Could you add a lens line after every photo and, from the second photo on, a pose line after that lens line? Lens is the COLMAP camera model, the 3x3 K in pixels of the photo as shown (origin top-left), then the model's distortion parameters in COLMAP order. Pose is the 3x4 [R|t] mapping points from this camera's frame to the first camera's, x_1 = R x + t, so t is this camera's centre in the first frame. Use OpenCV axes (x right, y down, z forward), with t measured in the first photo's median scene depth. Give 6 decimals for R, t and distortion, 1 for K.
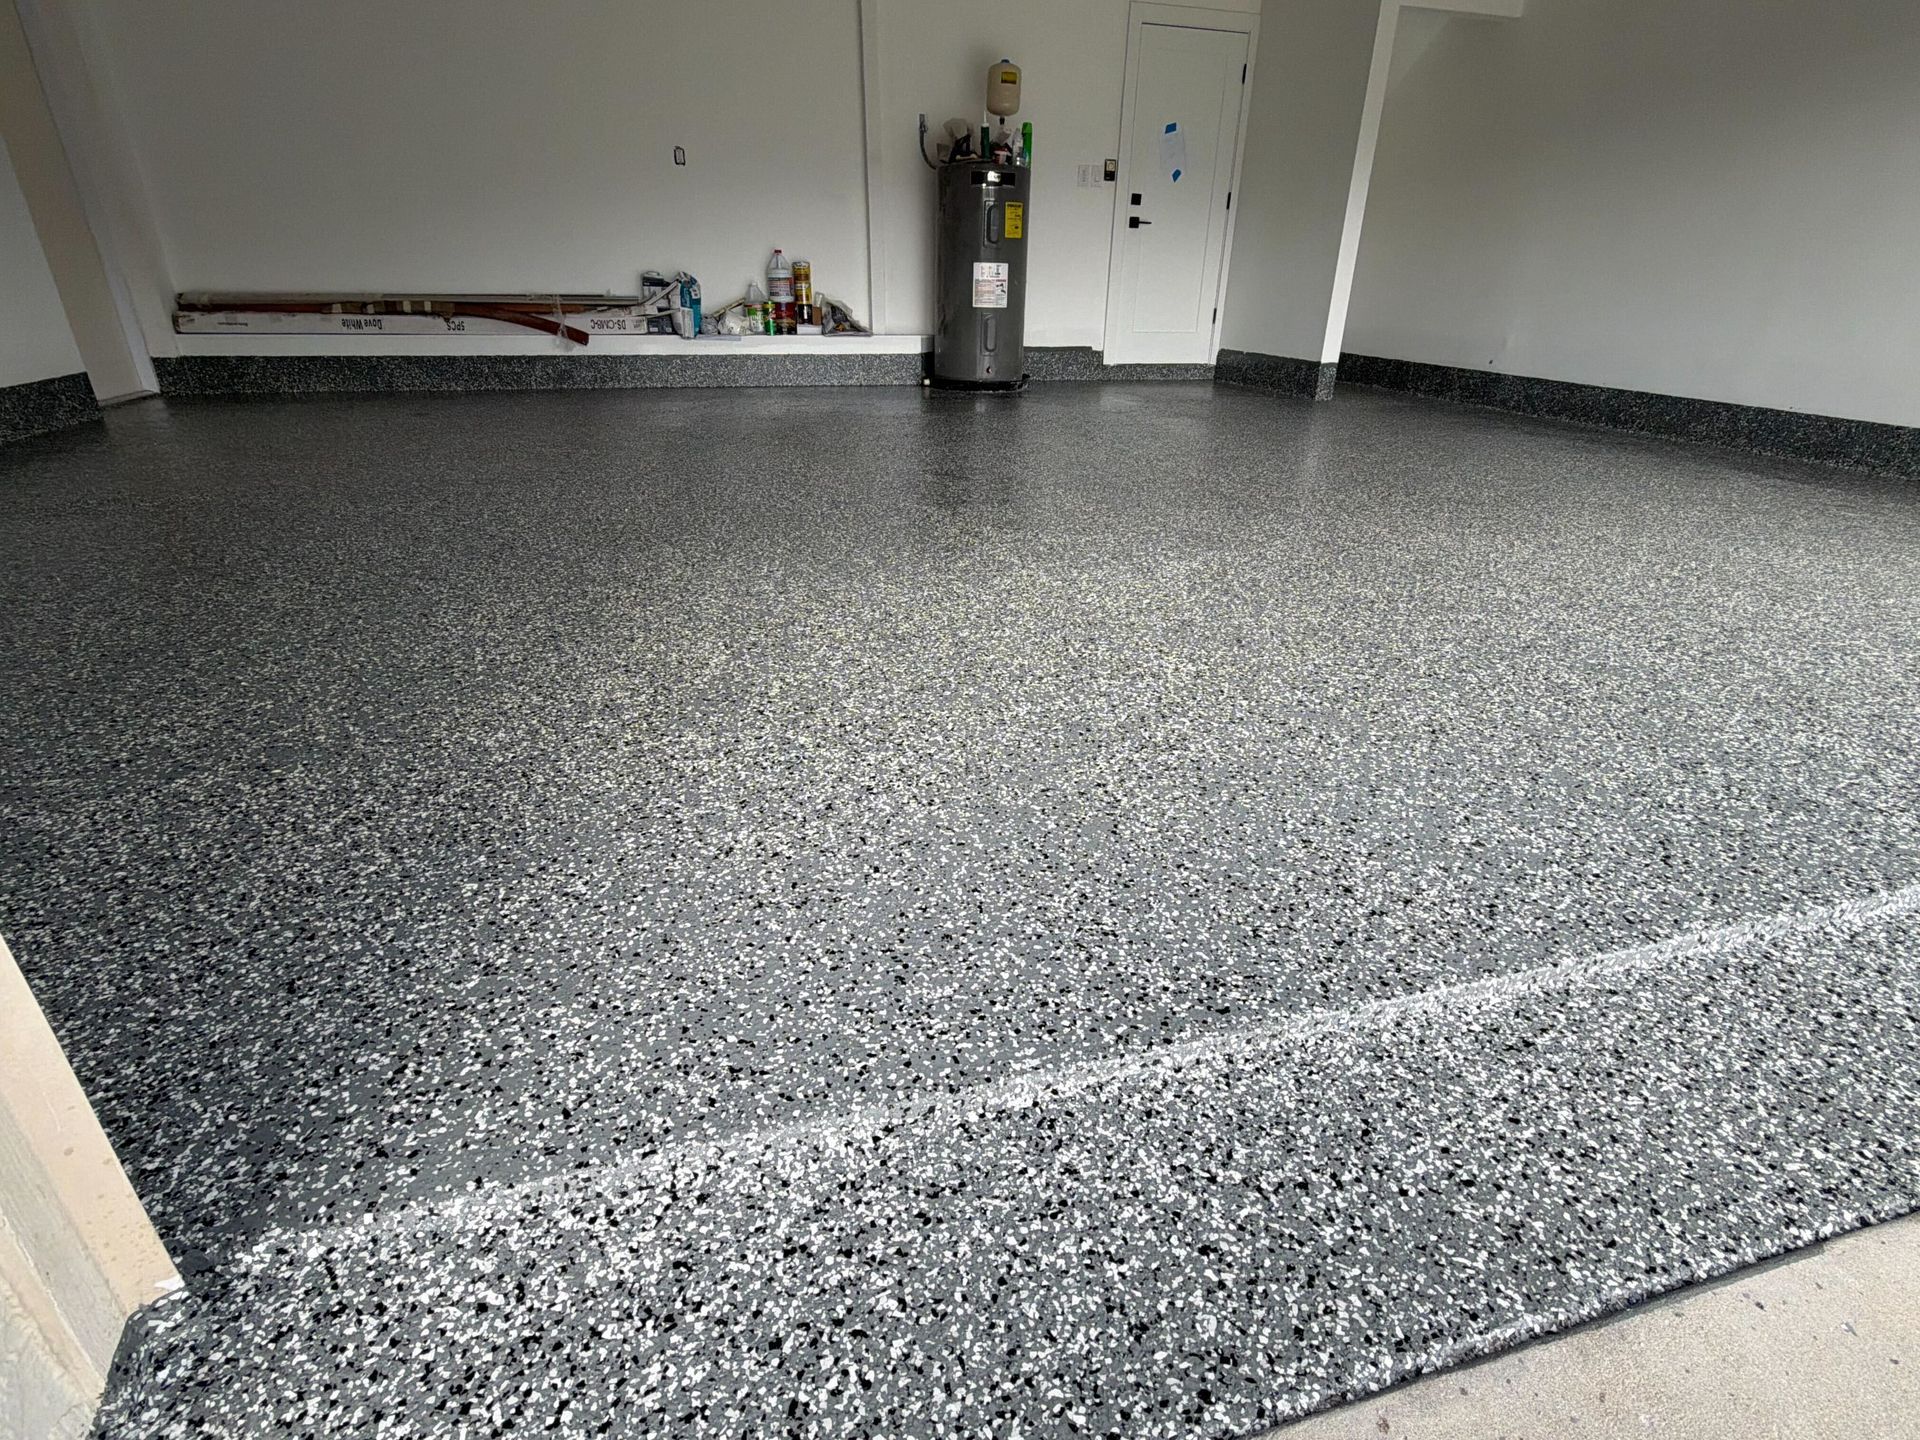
lens RADIAL K [[926.7, 0, 959.9], [0, 926.7, 721.0], [0, 0, 1]] dist [0.005856, 0.001585]
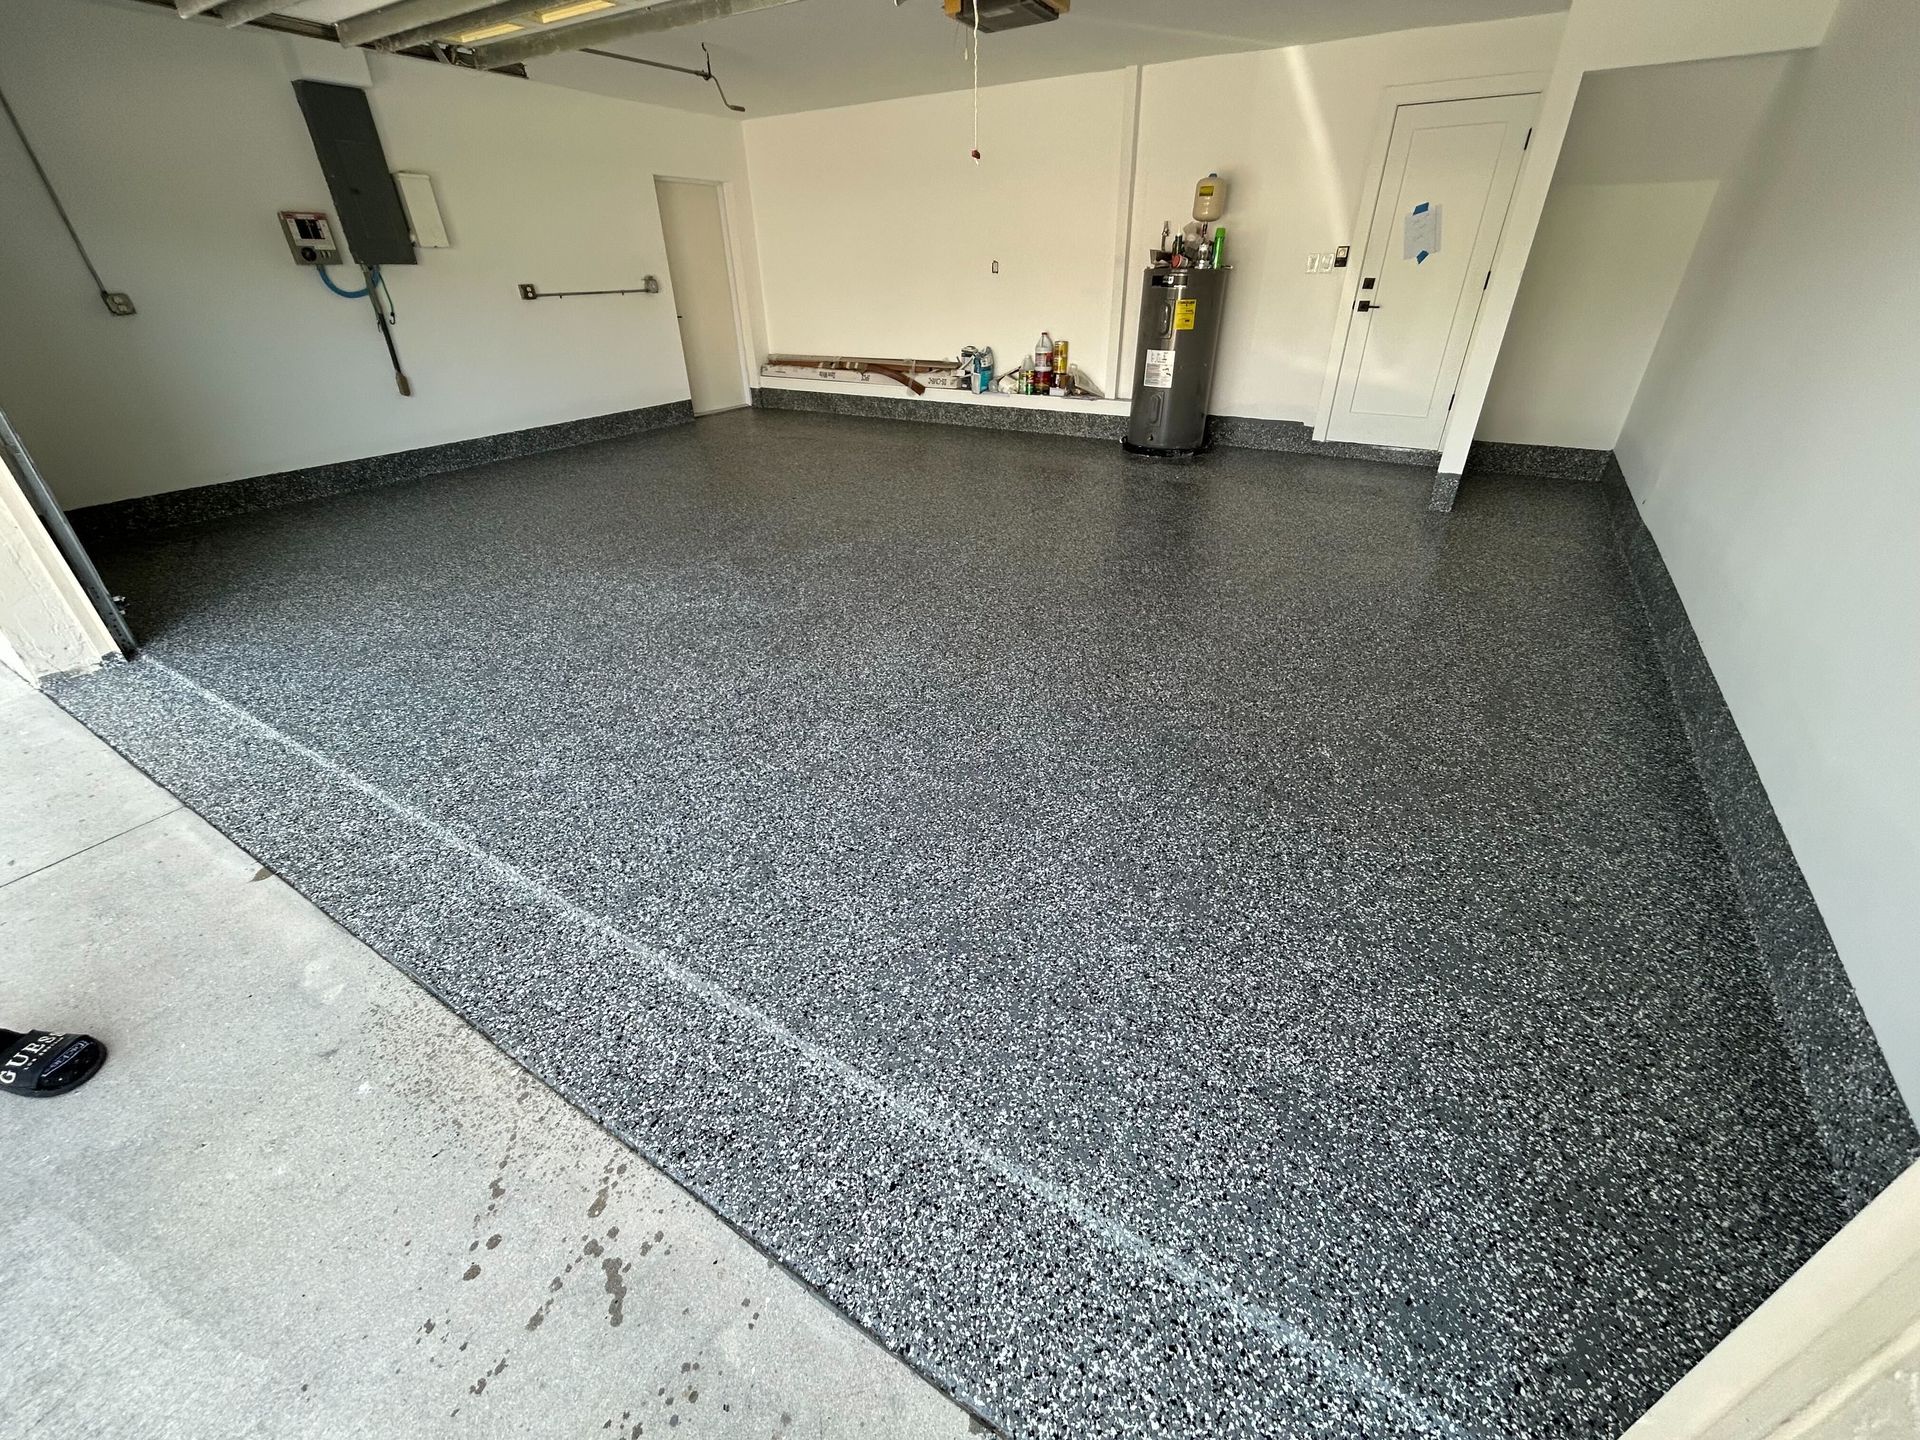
lens RADIAL K [[772.1, 0, 960.9], [0, 772.1, 720.0], [0, 0, 1]] dist [-0.001844, 0.000748]
pose [[0.679675, 0.350381, -0.644418, 0.665630], [-0.295953, 0.934847, 0.196147, -0.164511], [0.671159, 0.057401, 0.739088, 0.113338]]
